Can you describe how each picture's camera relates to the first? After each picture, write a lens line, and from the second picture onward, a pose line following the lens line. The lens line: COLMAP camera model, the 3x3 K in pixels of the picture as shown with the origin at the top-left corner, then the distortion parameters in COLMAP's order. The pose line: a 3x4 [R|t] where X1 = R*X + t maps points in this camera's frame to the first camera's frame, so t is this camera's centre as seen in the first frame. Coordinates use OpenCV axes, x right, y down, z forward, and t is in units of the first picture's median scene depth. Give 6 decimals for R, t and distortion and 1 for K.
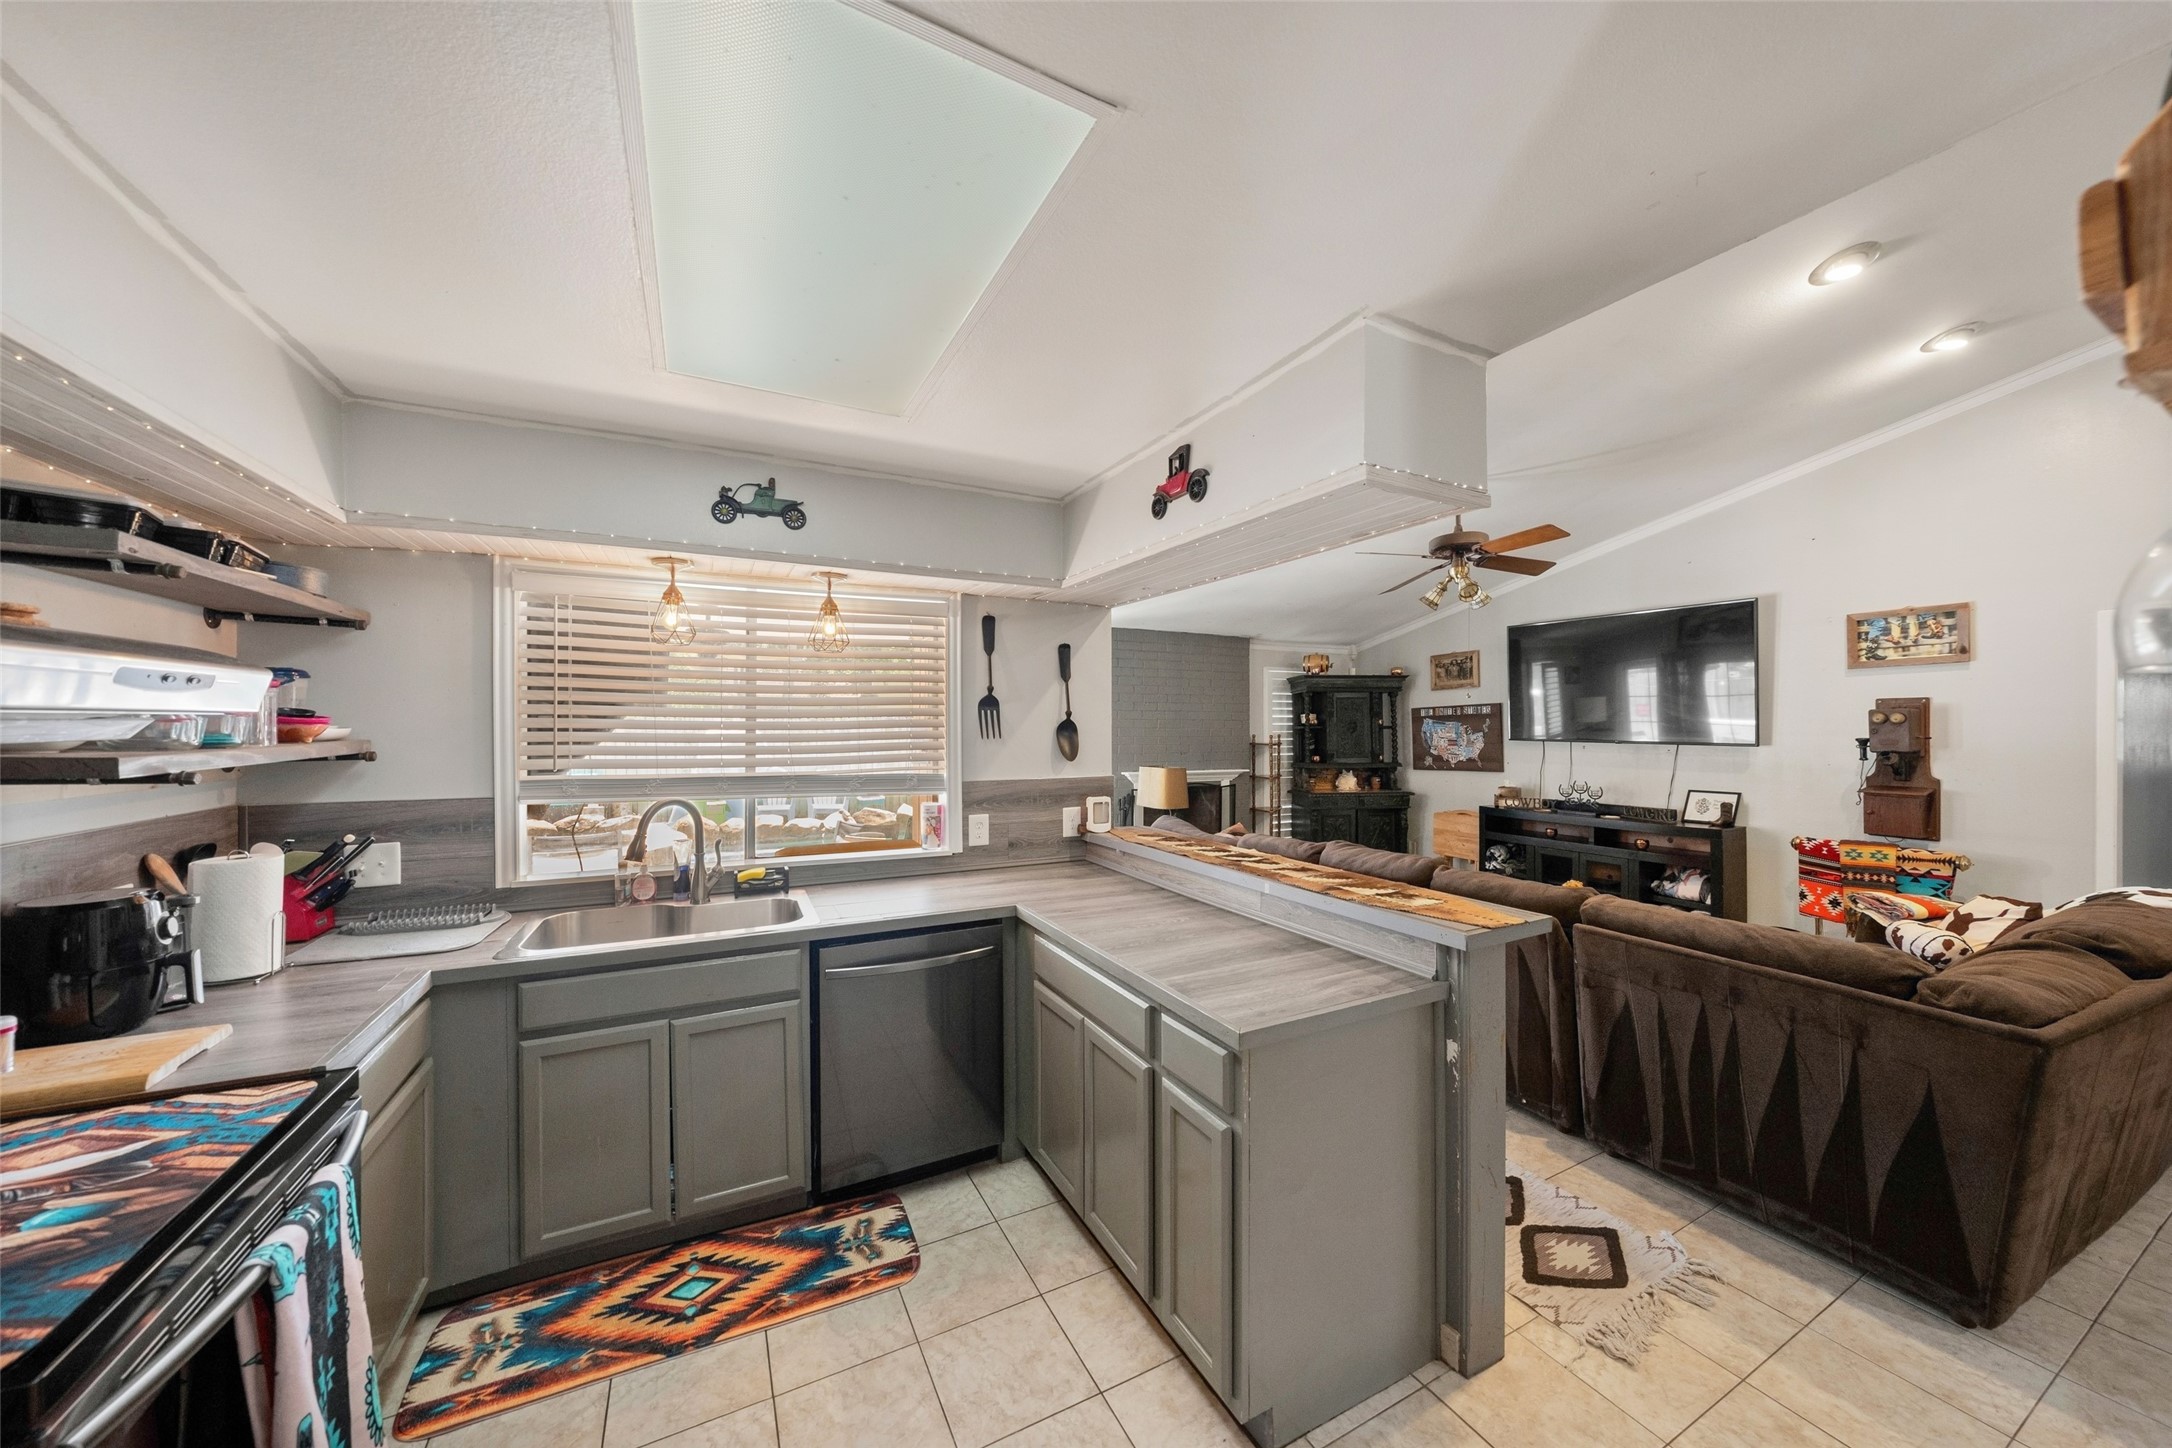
lens RADIAL K [[745.6, 0, 1082.5], [0, 745.6, 726.1], [0, 0, 1]] dist [-0.004240, 0.000137]
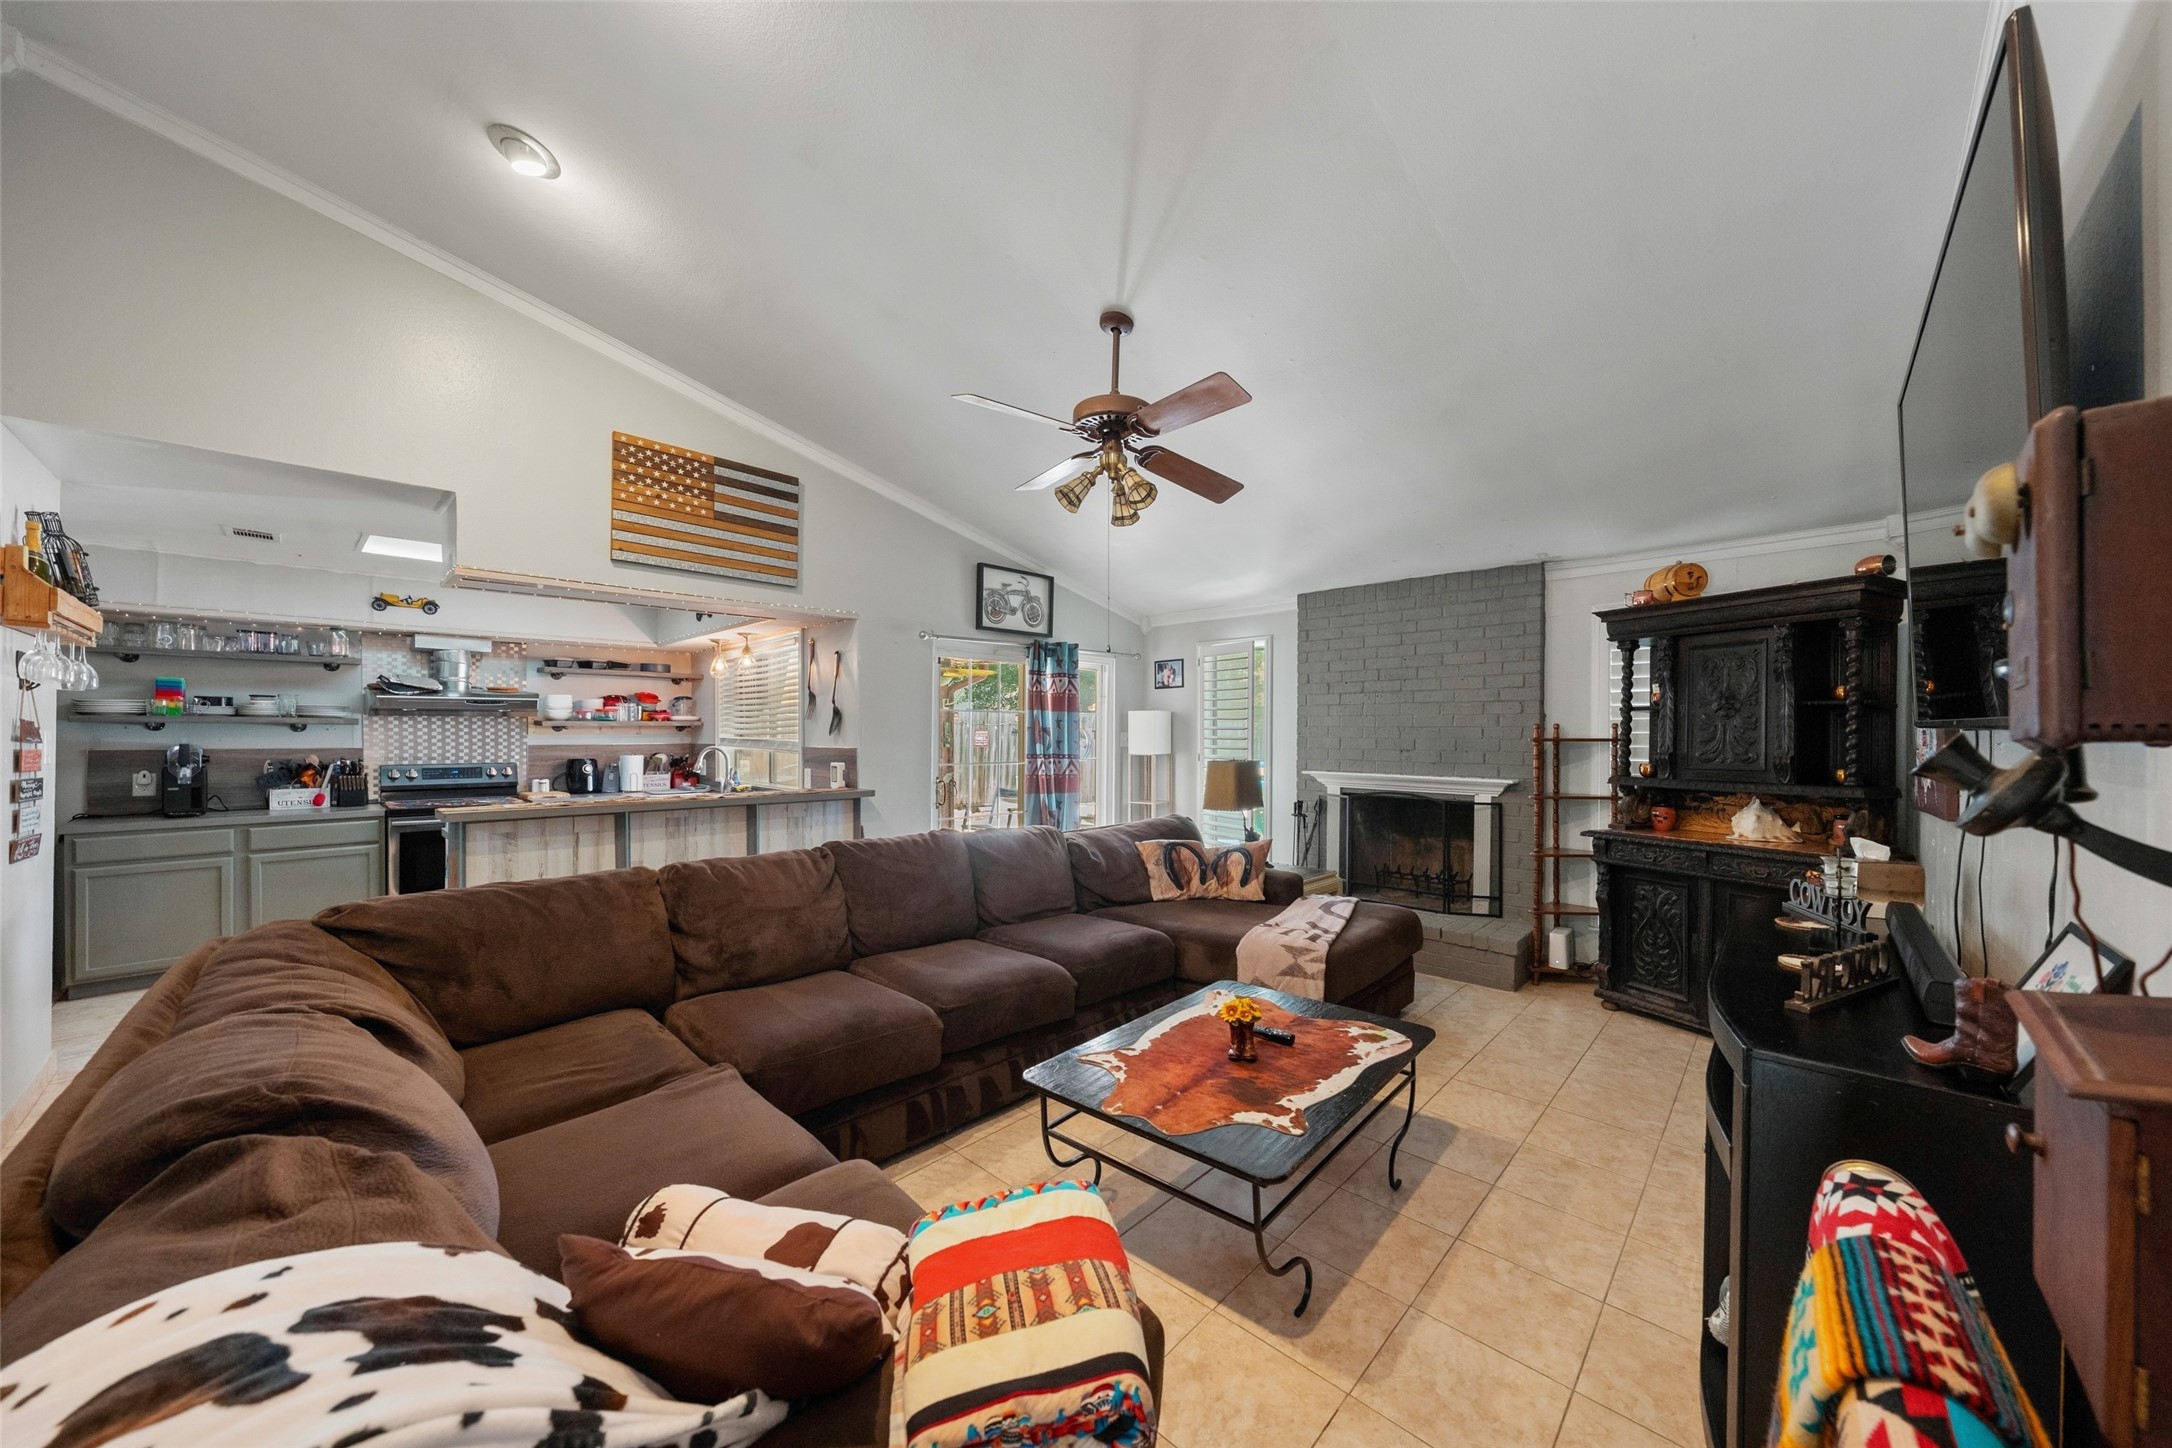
lens RADIAL K [[754.2, 0, 1088.2], [0, 754.2, 738.3], [0, 0, 1]] dist [-0.002410, -0.000029]
pose [[0.328655, 0.006868, -0.944425, 1.691134], [-0.001476, 0.999976, 0.006758, 0.047790], [0.944449, -0.000827, 0.328657, 1.139170]]
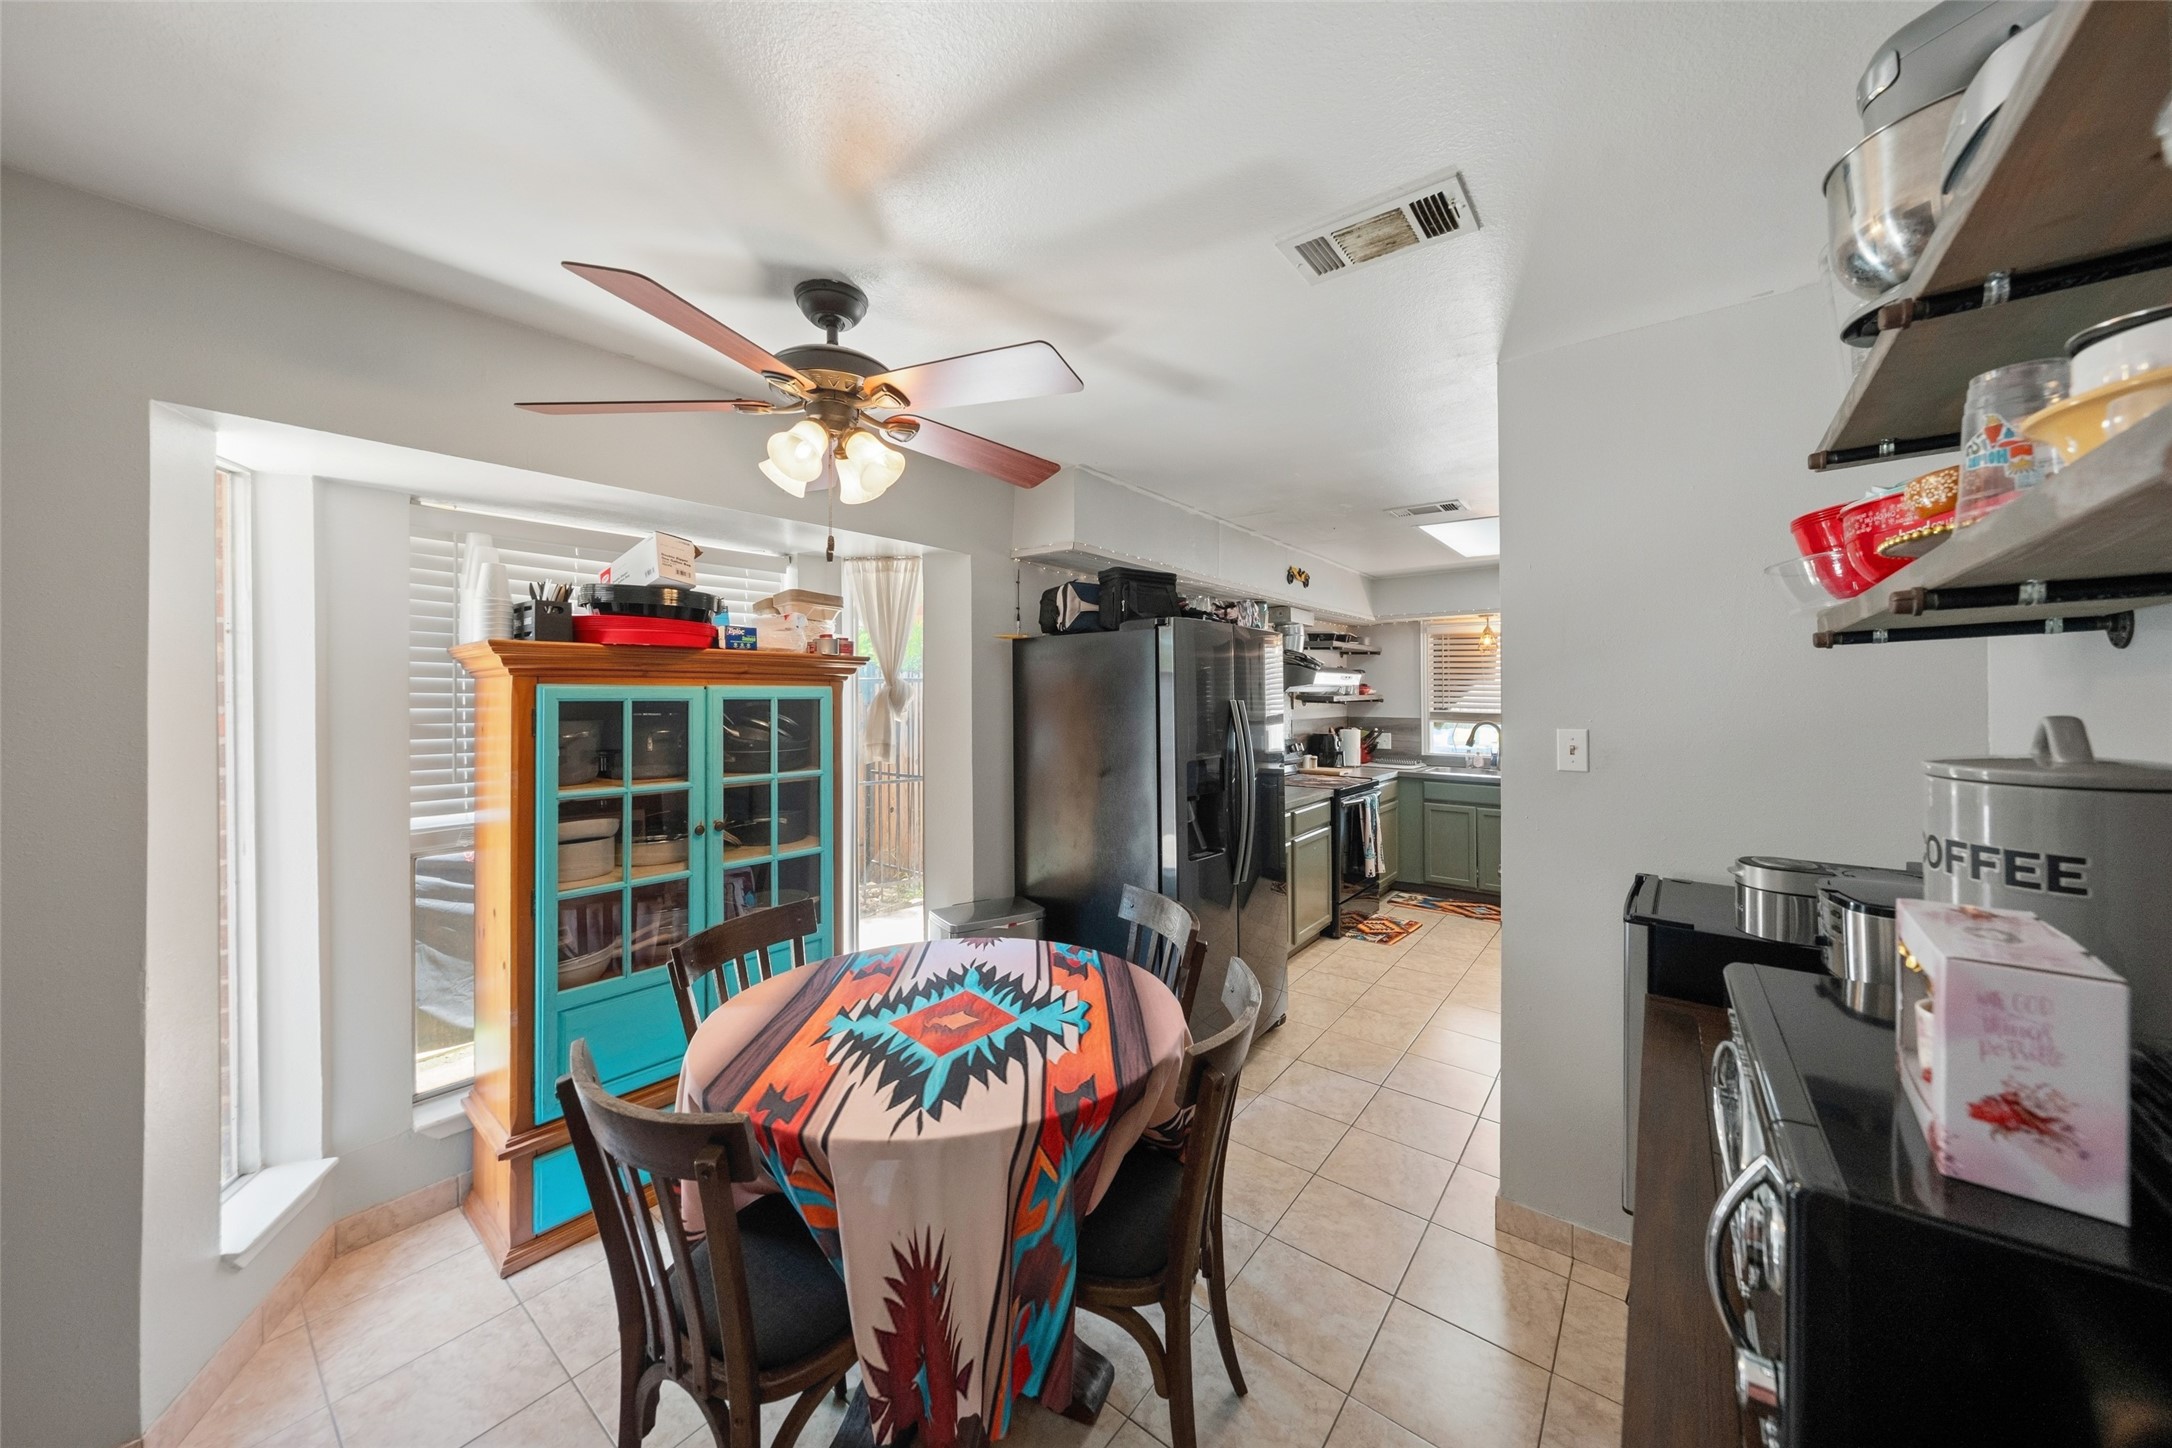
lens RADIAL K [[747.2, 0, 1076.0], [0, 747.2, 693.2], [0, 0, 1]] dist [-0.000695, -0.000009]
pose [[0.404110, -0.003979, -0.914702, 0.869438], [-0.000088, 0.999990, -0.004388, 0.019908], [0.914710, 0.001854, 0.404106, -0.901637]]
